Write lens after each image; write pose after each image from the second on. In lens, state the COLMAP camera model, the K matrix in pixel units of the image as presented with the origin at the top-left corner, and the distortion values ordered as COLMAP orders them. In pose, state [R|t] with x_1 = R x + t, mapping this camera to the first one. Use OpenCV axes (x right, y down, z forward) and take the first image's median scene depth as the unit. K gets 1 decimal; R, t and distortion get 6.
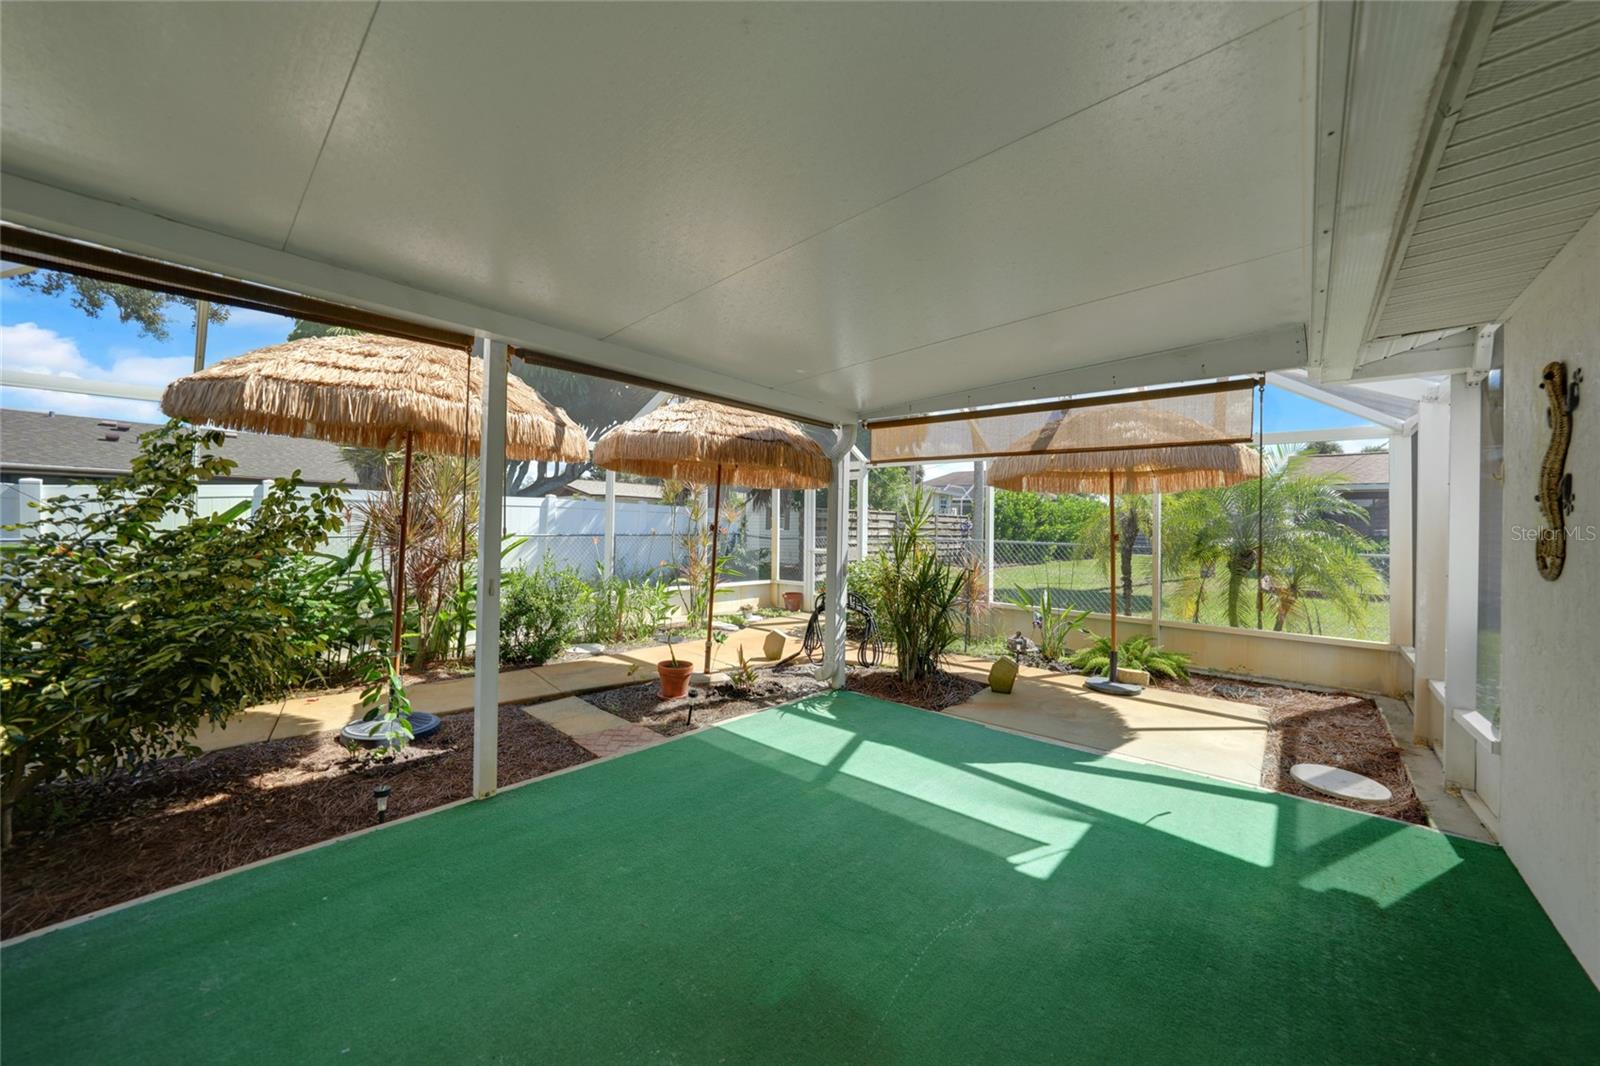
lens RADIAL K [[563.2, 0, 815.6], [0, 563.2, 523.0], [0, 0, 1]] dist [-0.021277, 0.003868]
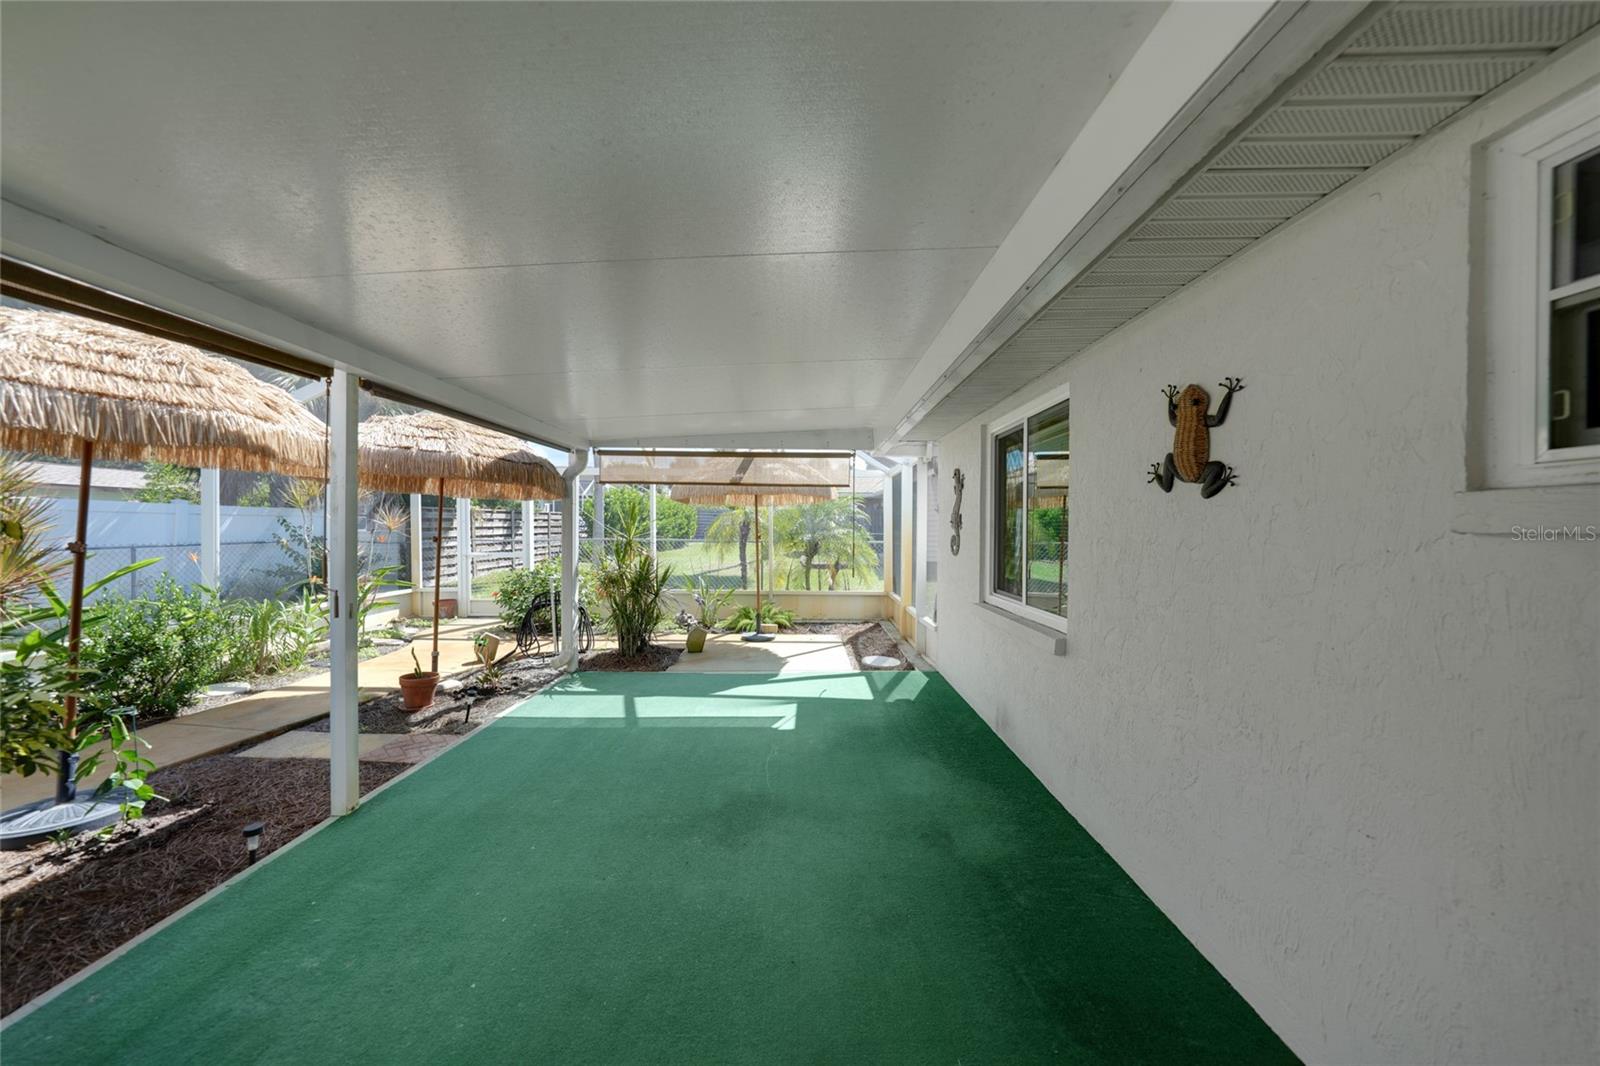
lens RADIAL K [[563.2, 0, 787.9], [0, 563.2, 536.3], [0, 0, 1]] dist [-0.021277, 0.003868]
pose [[0.759132, -0.029702, 0.650259, -0.508085], [0.003640, 0.999137, 0.041388, -0.052037], [-0.650926, -0.029052, 0.758585, -0.248657]]
